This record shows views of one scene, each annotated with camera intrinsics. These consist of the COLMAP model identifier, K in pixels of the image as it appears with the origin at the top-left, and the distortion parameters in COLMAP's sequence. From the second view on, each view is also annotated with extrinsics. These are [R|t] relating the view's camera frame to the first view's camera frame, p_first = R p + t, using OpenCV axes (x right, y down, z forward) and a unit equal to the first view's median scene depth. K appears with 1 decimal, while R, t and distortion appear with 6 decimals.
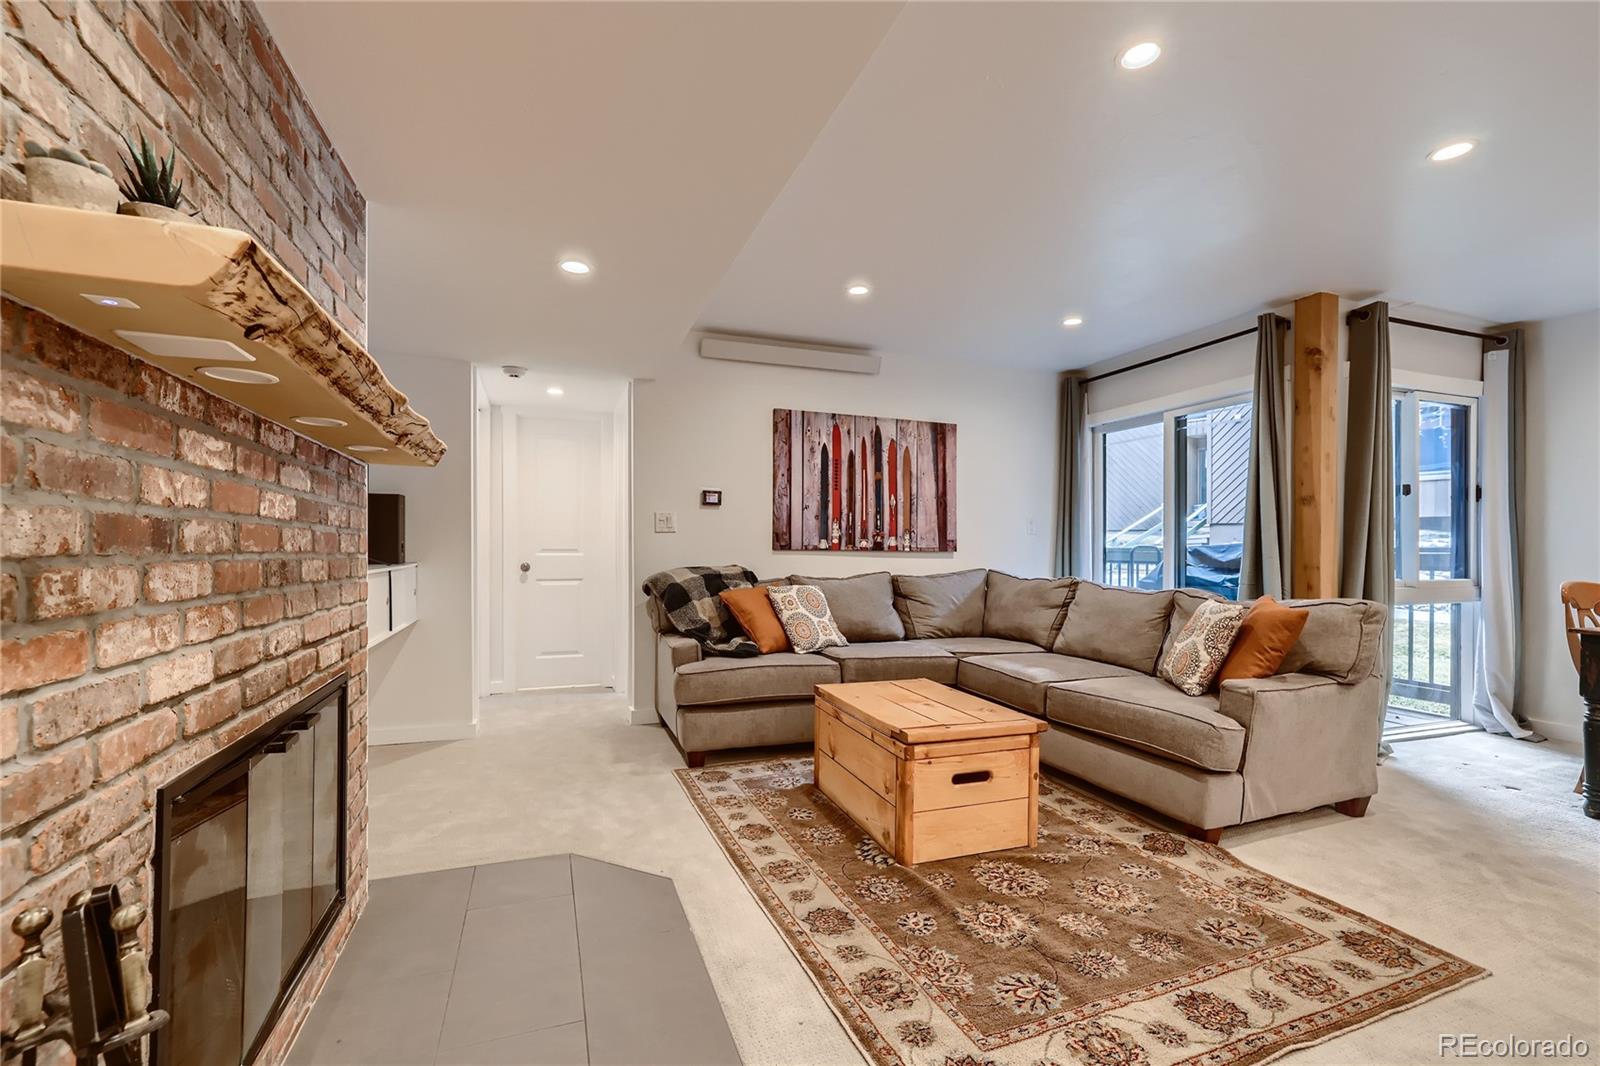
lens RADIAL K [[685.5, 0, 812.6], [0, 685.5, 547.0], [0, 0, 1]] dist [0.012961, 0.000410]
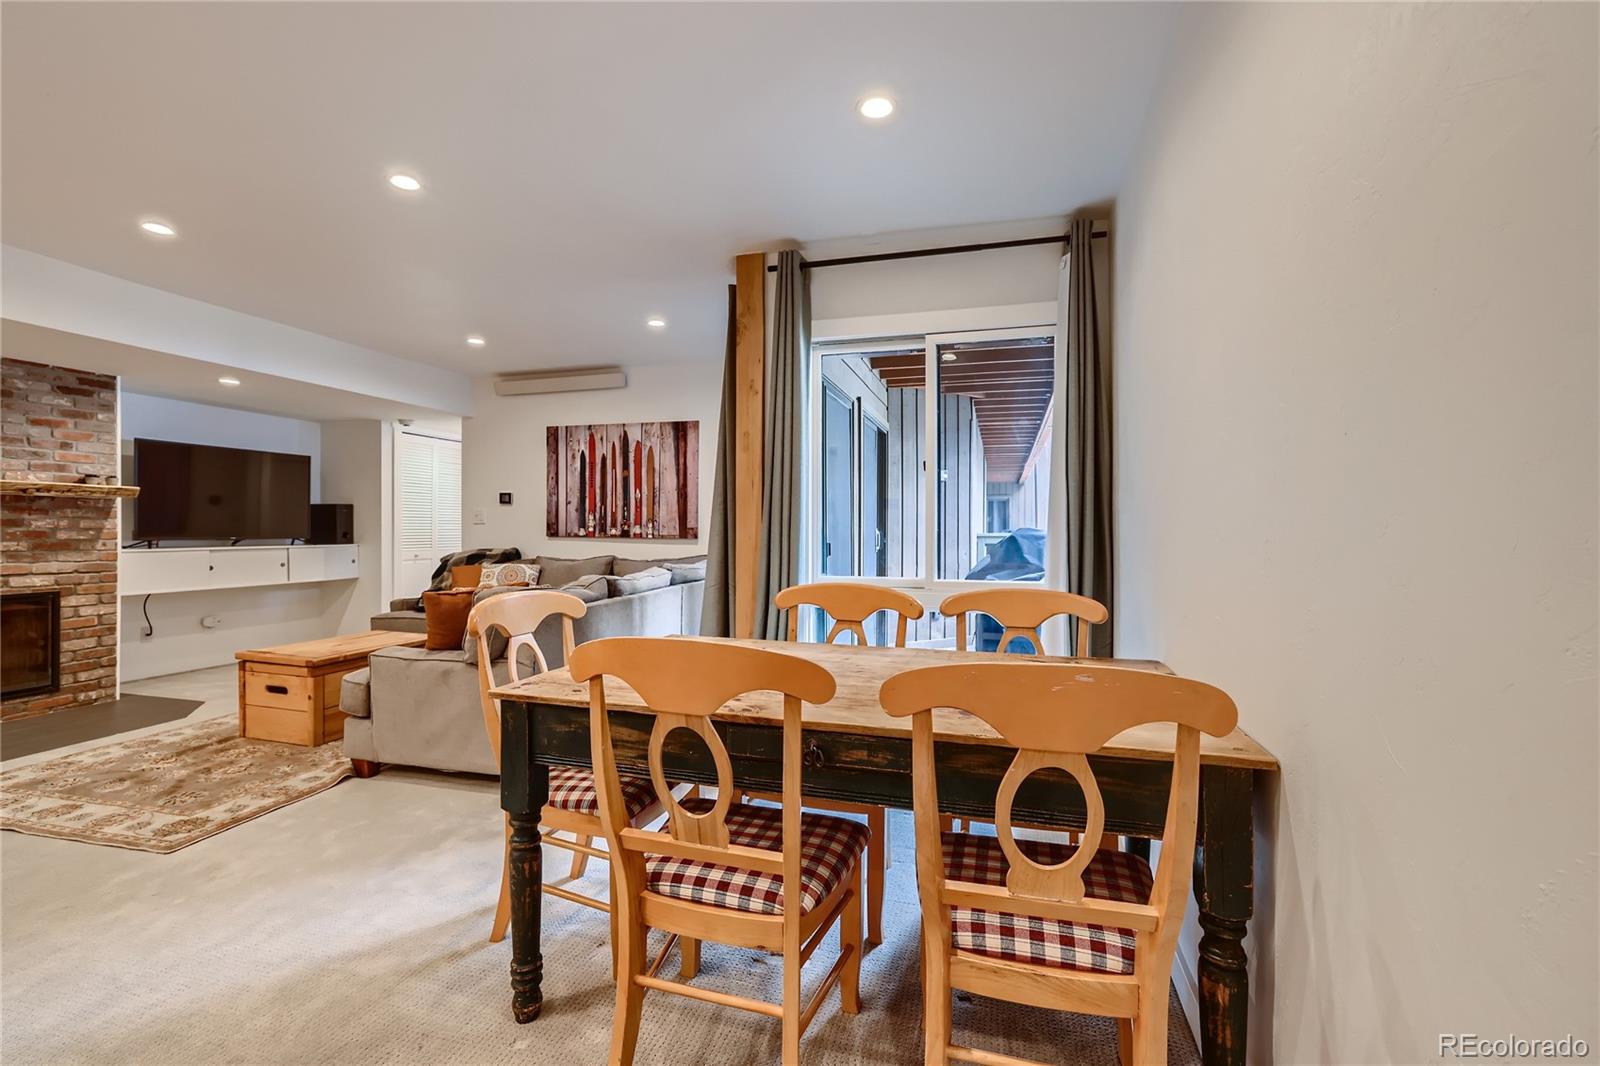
lens RADIAL K [[685.5, 0, 809.2], [0, 685.5, 526.5], [0, 0, 1]] dist [0.012961, 0.000410]
pose [[0.794069, -0.006458, -0.607794, 1.063341], [-0.000465, 0.999937, -0.011232, -0.000367], [0.607828, 0.009202, 0.794016, 0.264517]]
